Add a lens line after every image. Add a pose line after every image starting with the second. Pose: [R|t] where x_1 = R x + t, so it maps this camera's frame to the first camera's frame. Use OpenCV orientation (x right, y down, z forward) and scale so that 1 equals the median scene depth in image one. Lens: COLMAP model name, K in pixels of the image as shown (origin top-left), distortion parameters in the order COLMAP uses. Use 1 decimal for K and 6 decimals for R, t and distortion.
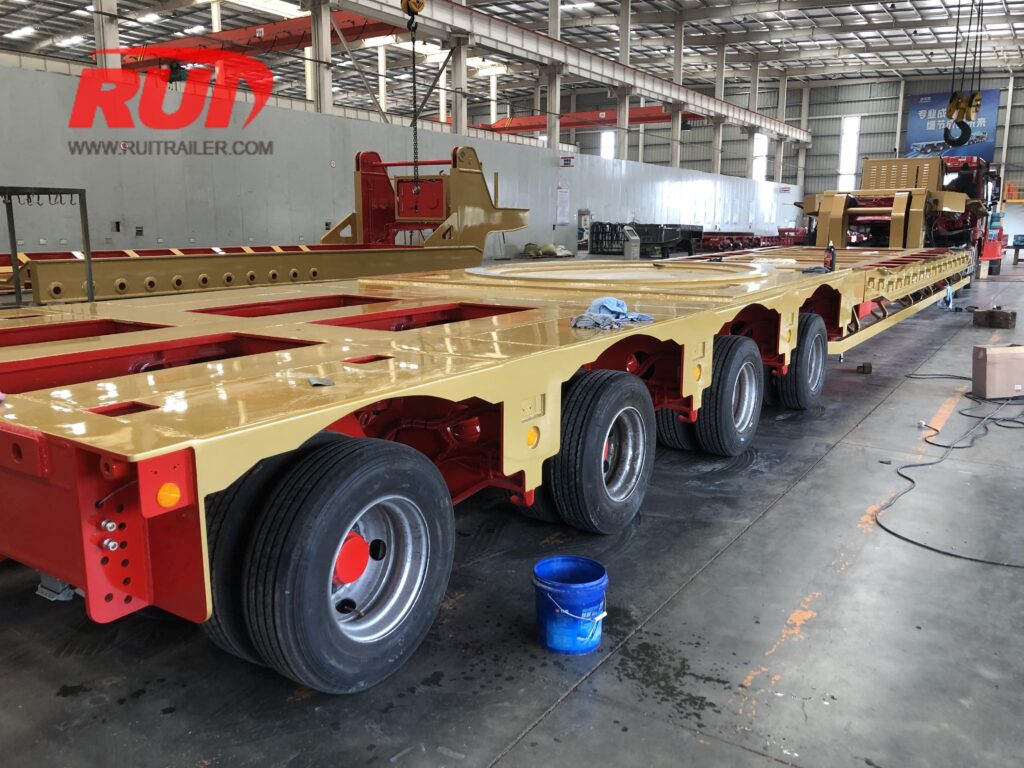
lens RADIAL K [[839.8, 0, 515.4], [0, 839.8, 375.9], [0, 0, 1]] dist [0.002982, 0.012942]
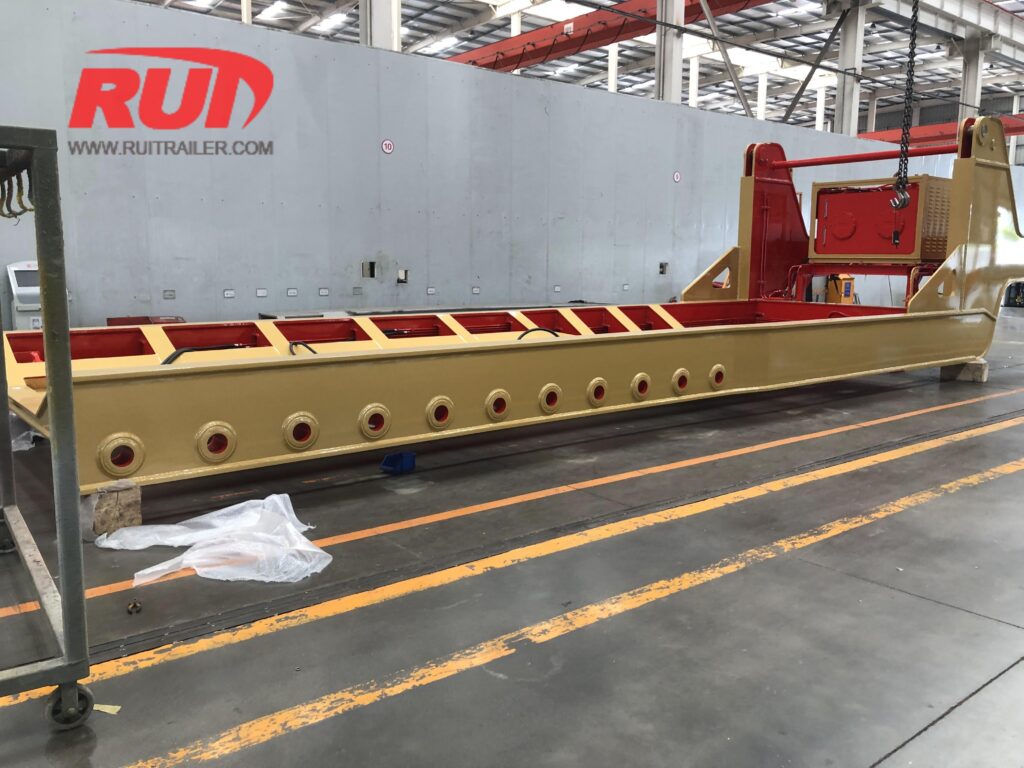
lens RADIAL K [[839.8, 0, 513.5], [0, 839.8, 386.4], [0, 0, 1]] dist [0.002982, 0.012942]
pose [[0.950019, 0.047086, -0.308621, -0.147043], [-0.056972, 0.998109, -0.023096, -0.071042], [0.306950, 0.039524, 0.950905, 0.378667]]
